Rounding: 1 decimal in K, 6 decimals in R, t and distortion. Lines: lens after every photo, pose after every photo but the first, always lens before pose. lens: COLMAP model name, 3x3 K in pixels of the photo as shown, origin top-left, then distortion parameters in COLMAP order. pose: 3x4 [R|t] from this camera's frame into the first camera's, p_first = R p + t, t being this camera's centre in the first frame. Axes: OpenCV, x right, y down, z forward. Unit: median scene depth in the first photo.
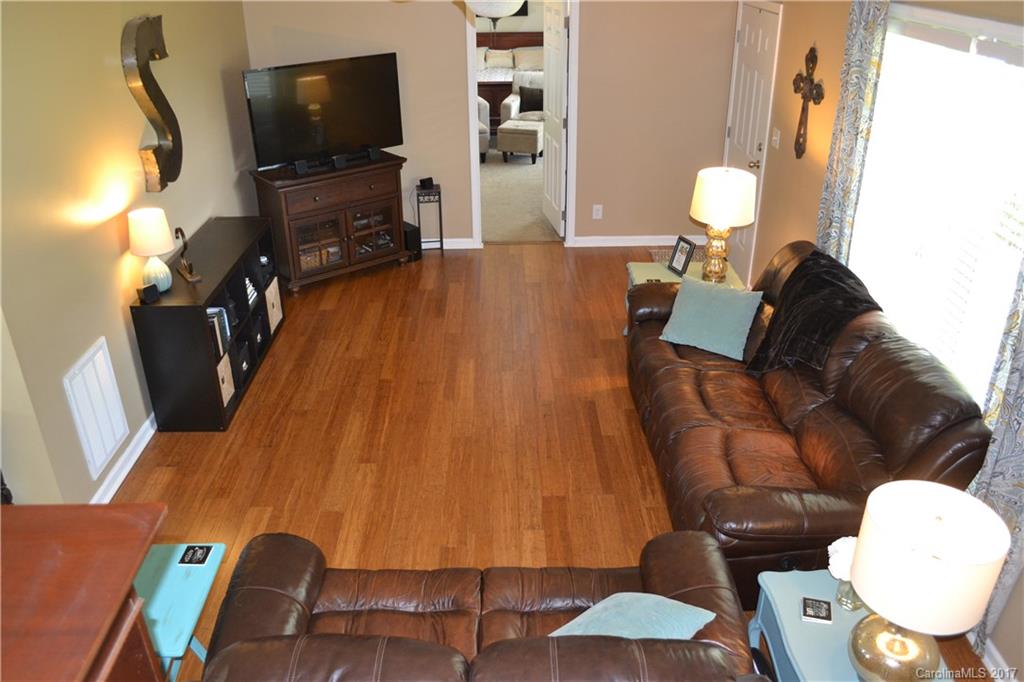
lens RADIAL K [[820.4, 0, 511.4], [0, 820.4, 342.4], [0, 0, 1]] dist [-0.078091, 0.001297]
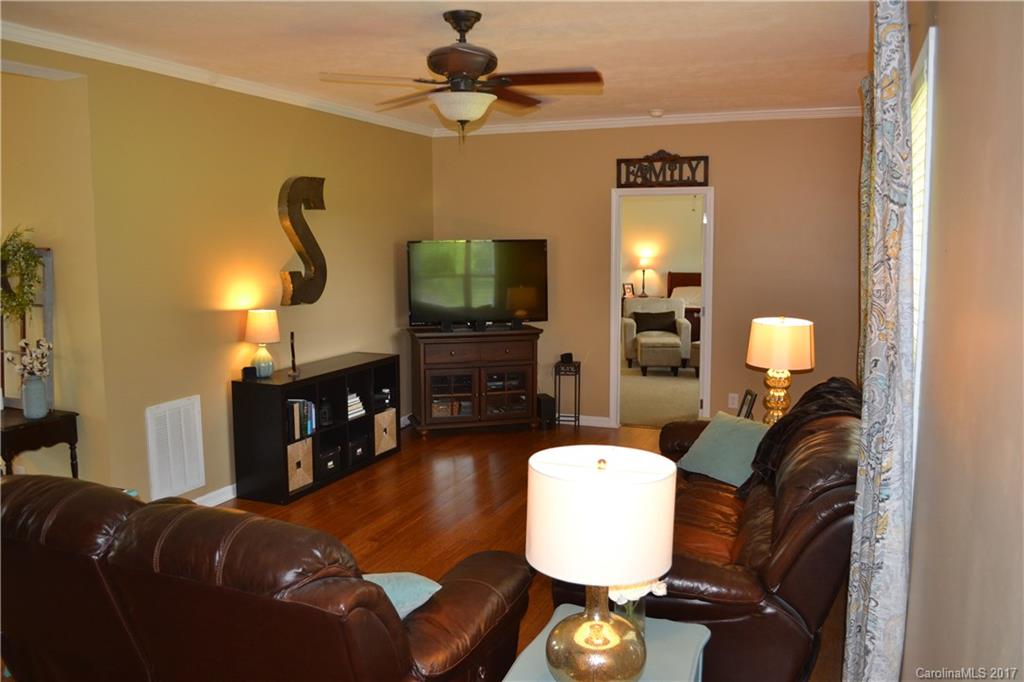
lens RADIAL K [[820.4, 0, 514.2], [0, 820.4, 341.3], [0, 0, 1]] dist [-0.078091, 0.001297]
pose [[0.919948, 0.050101, -0.388825, 0.271421], [-0.179777, 0.935285, -0.304831, 0.134834], [0.348390, 0.350331, 0.869421, 0.036044]]
